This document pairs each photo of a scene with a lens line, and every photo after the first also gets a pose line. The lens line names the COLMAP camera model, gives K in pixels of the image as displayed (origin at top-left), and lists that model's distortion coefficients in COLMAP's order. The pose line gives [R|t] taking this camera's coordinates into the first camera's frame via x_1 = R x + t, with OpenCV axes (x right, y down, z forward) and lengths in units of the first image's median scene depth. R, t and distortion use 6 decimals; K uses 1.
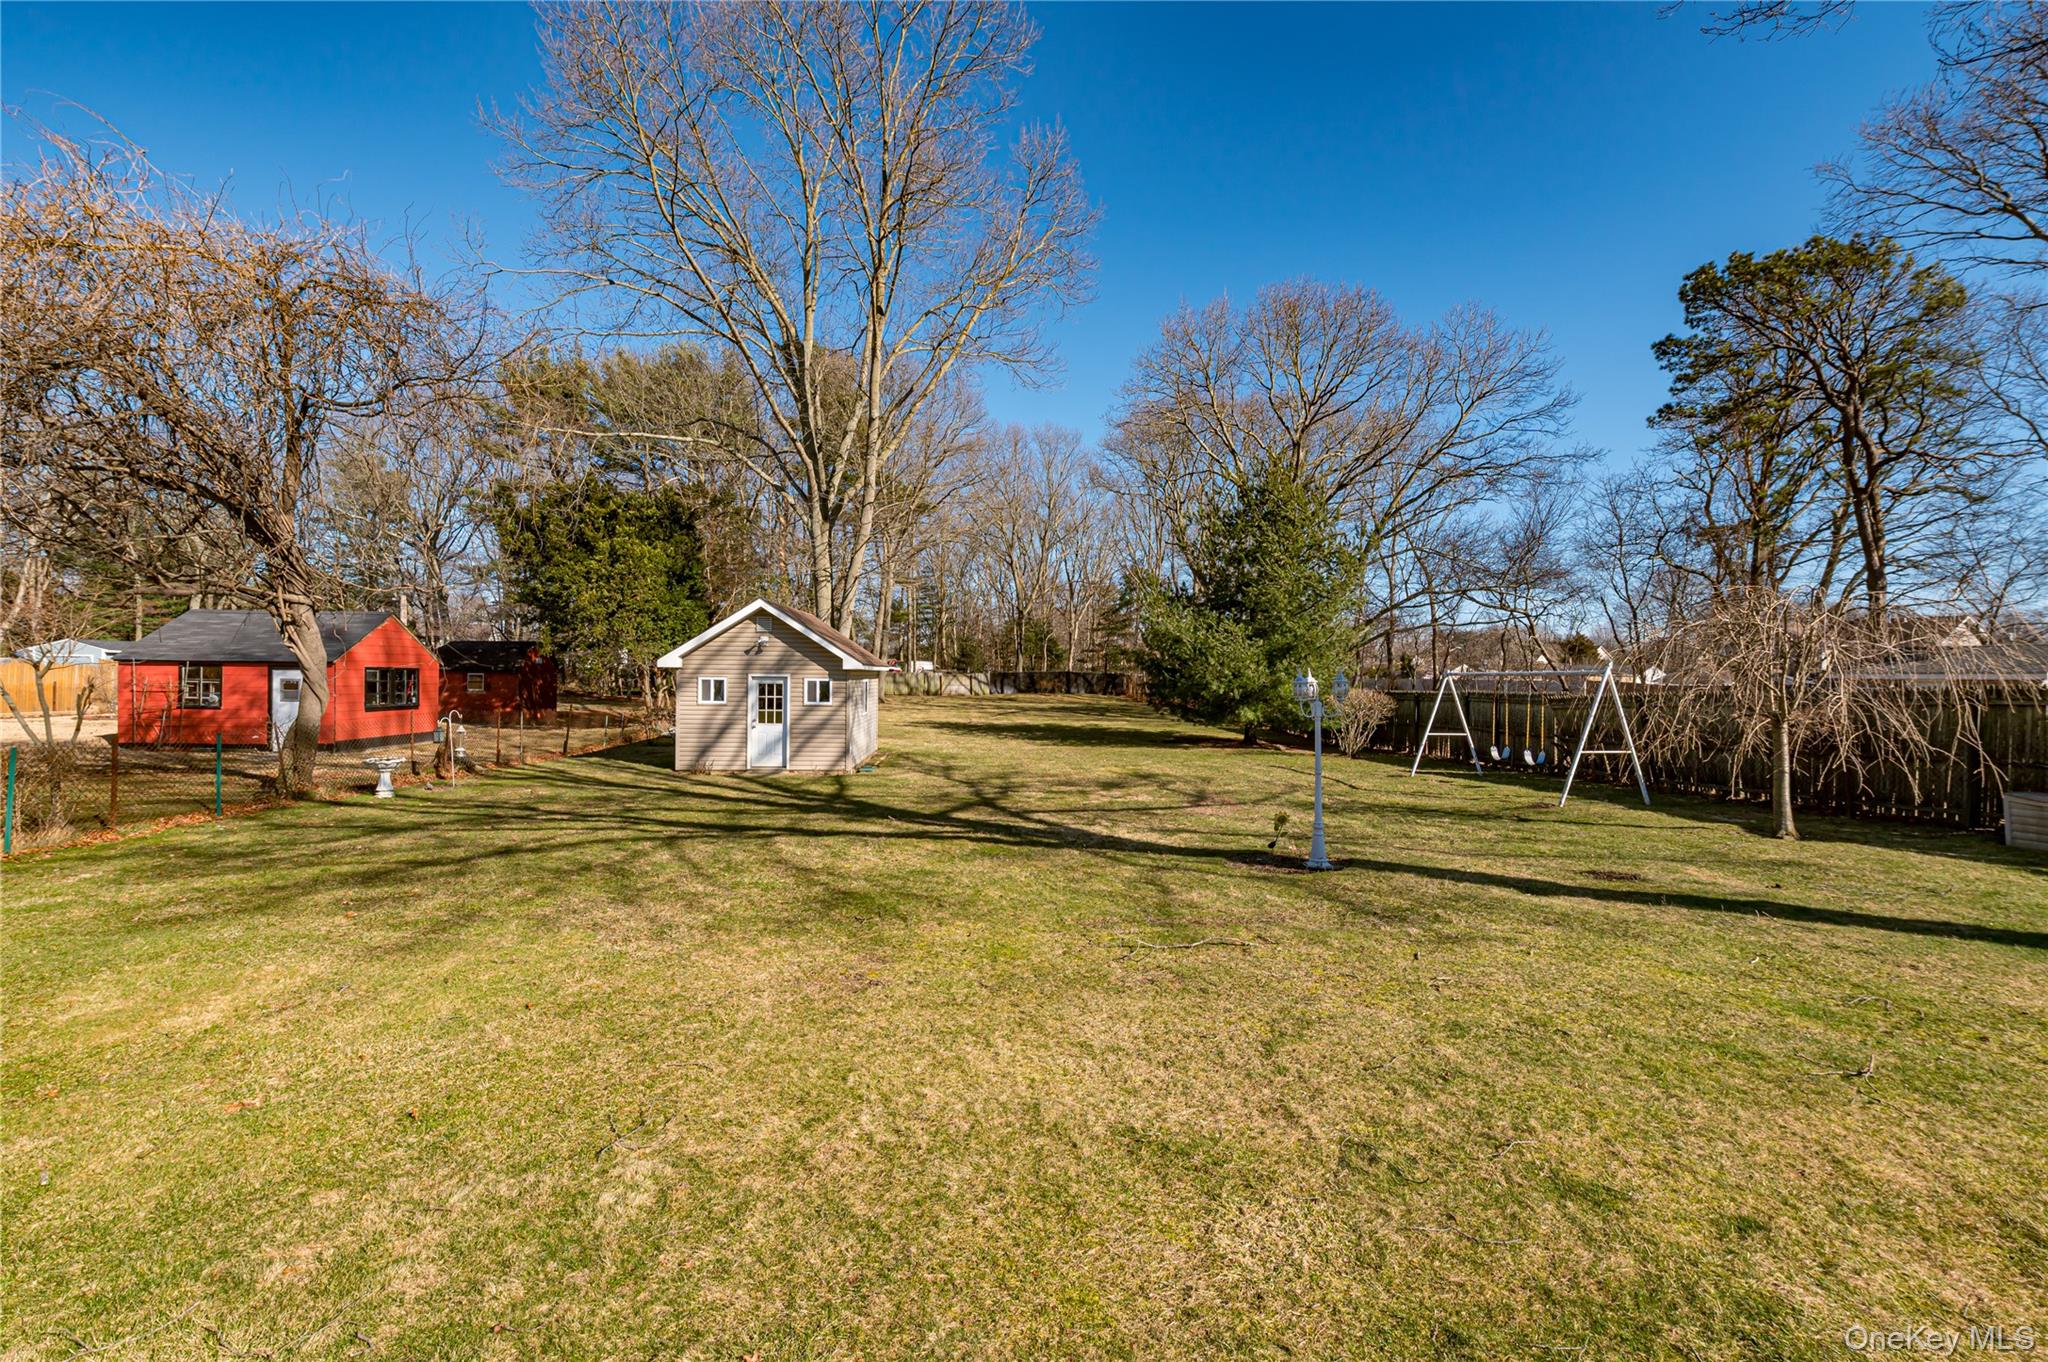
lens RADIAL K [[887.7, 0, 1024.0], [0, 887.7, 681.0], [0, 0, 1]] dist [0.001289, 0.000067]
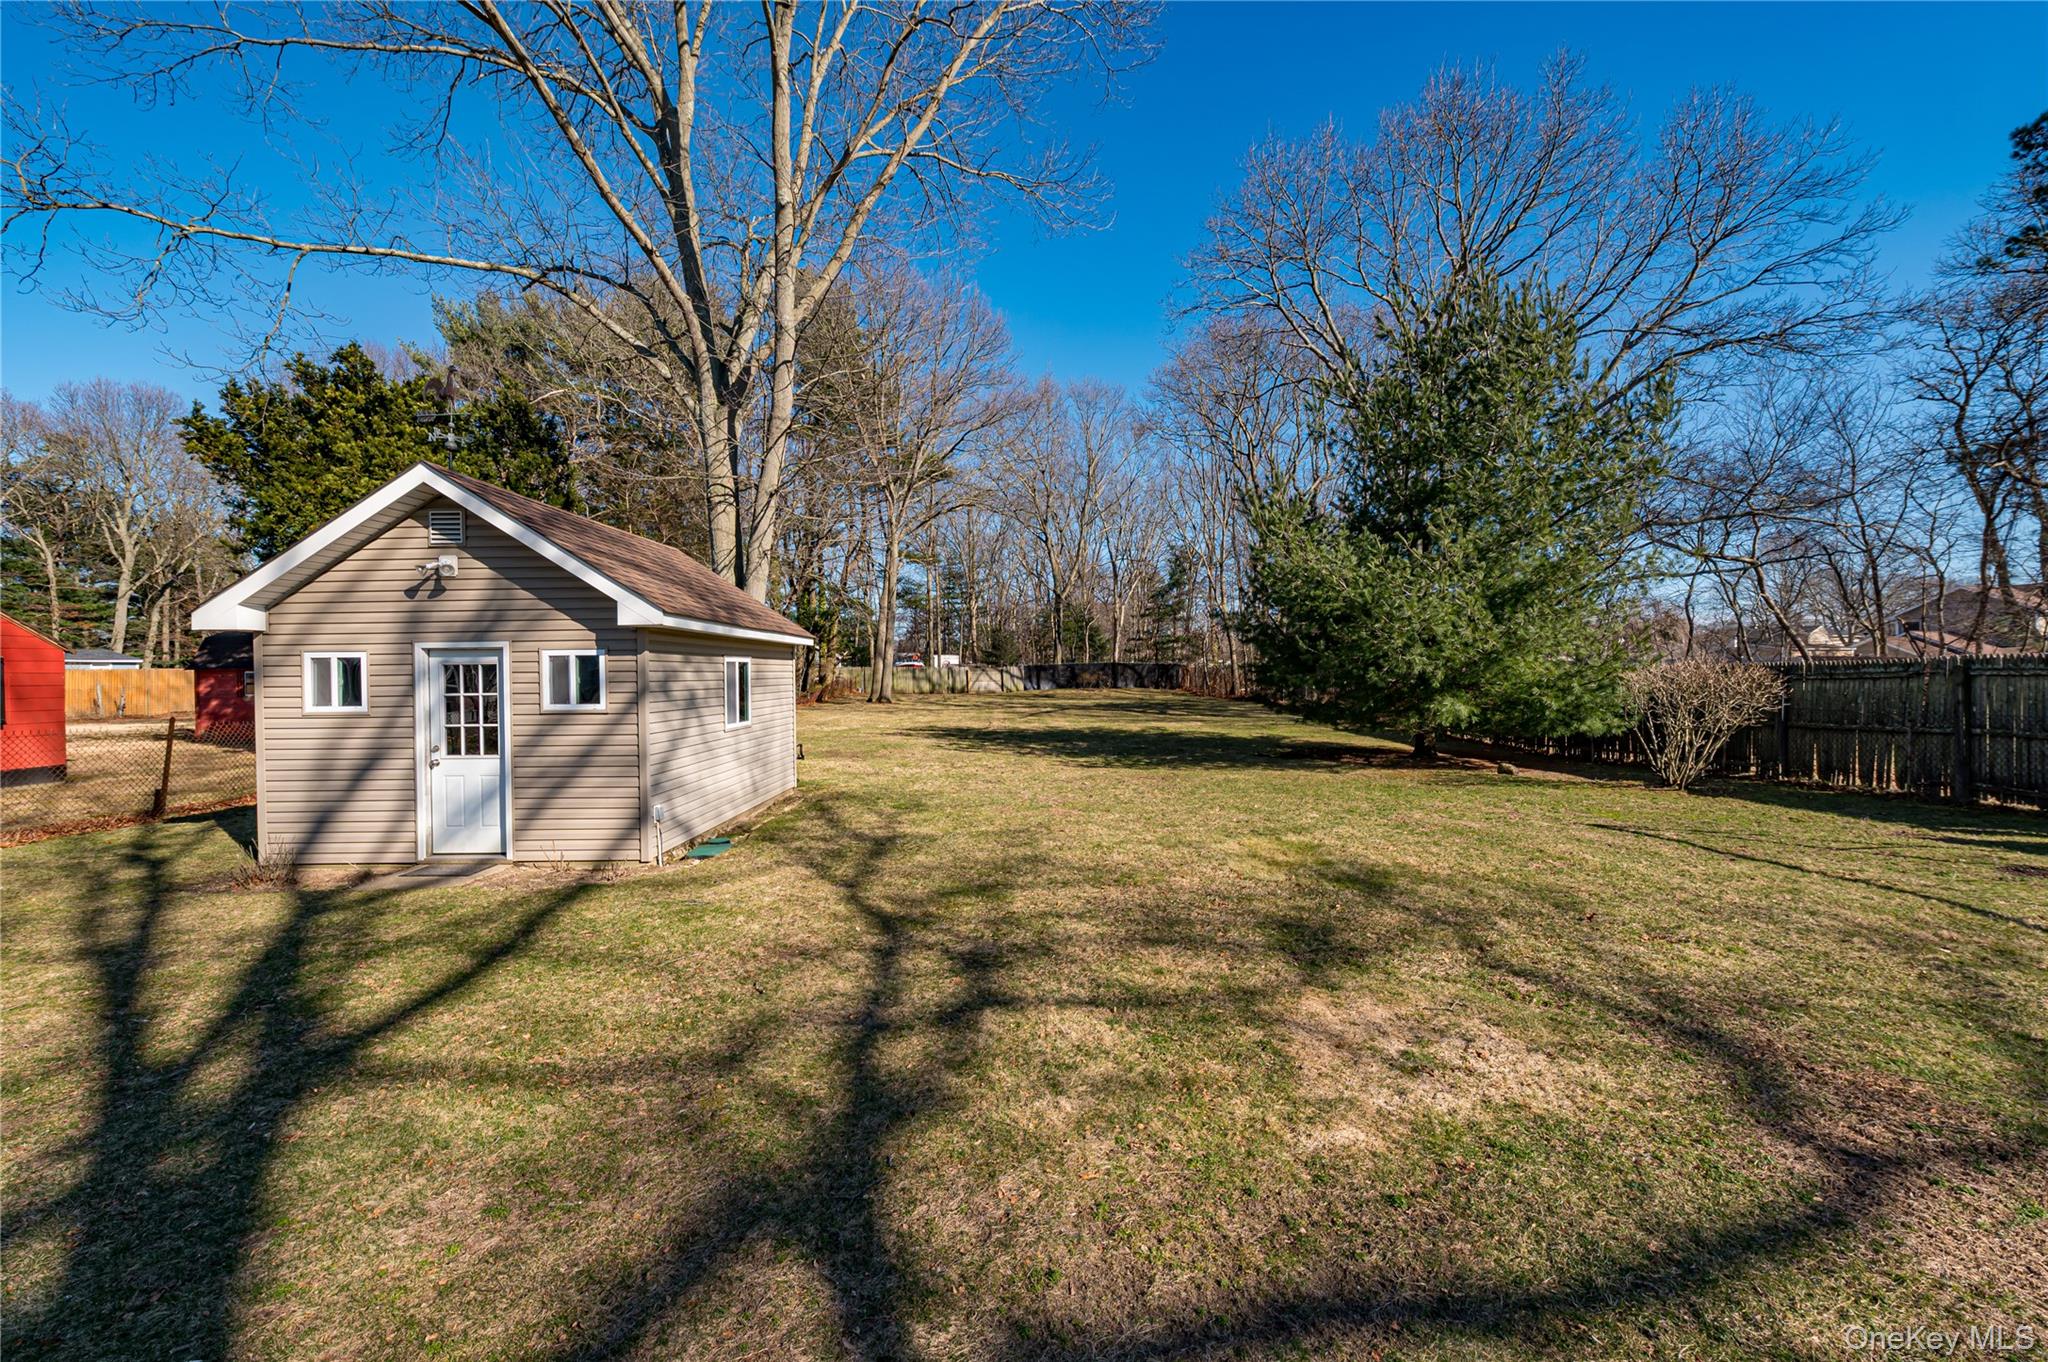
lens RADIAL K [[838.9, 0, 1024.0], [0, 838.9, 681.0], [0, 0, 1]] dist [-0.002329, -0.000127]
pose [[0.998550, -0.019692, -0.050108, 0.004834], [0.019764, 0.999804, 0.000941, 0.009088], [0.050080, -0.001930, 0.998743, 0.335815]]
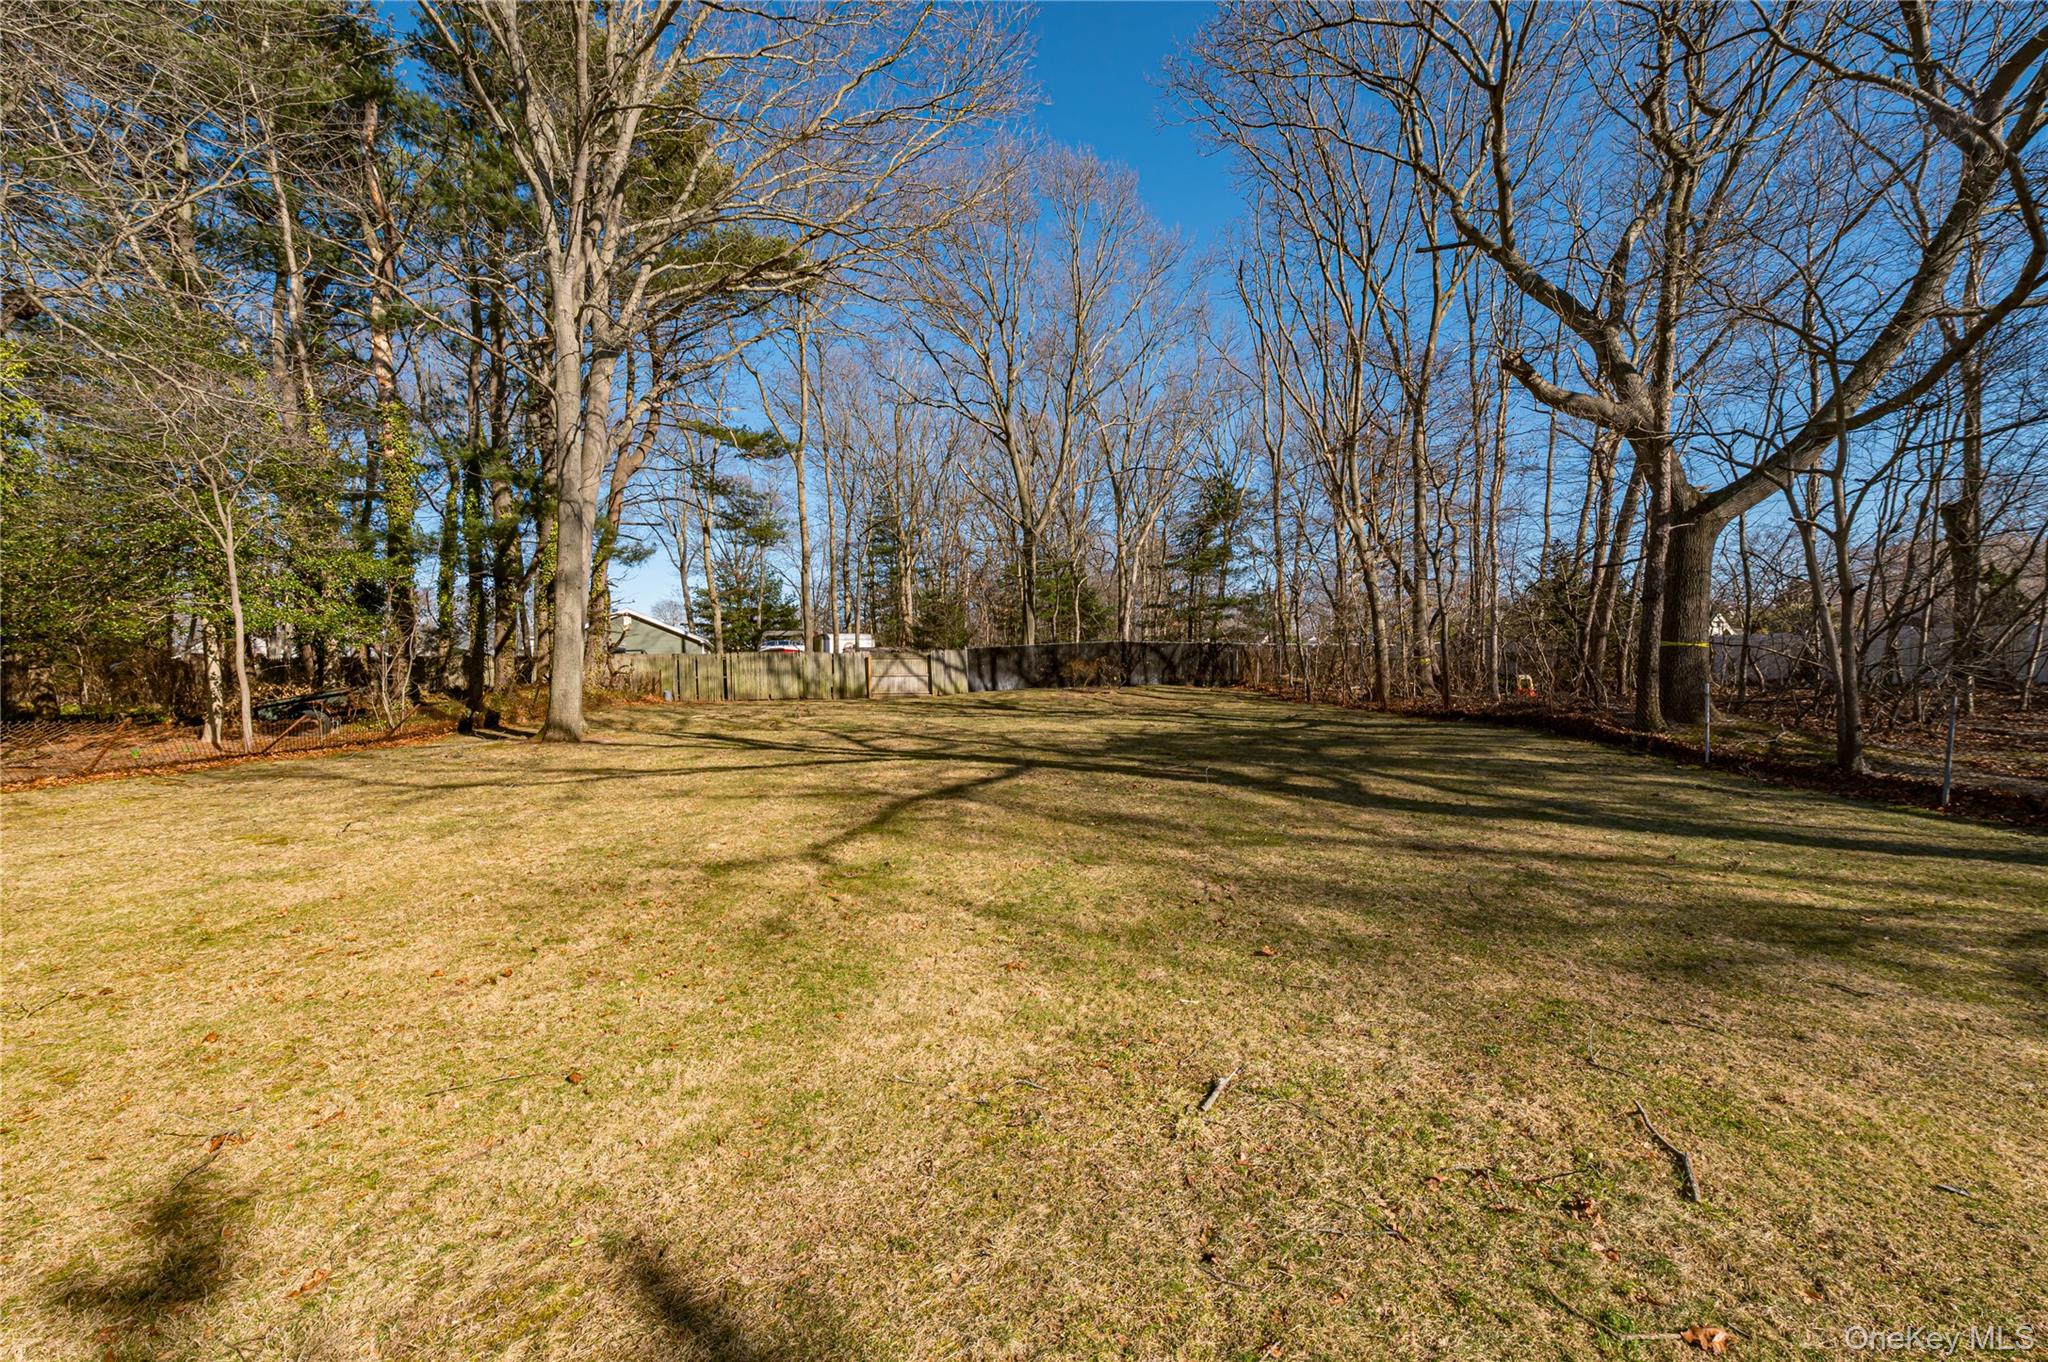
lens RADIAL K [[791.8, 0, 1029.3], [0, 791.8, 688.7], [0, 0, 1]] dist [0.015447, 0.000347]
pose [[0.999164, -0.027449, -0.030301, 0.016289], [0.028072, 0.999399, 0.020336, 0.009597], [0.029725, -0.021170, 0.999334, 1.038351]]
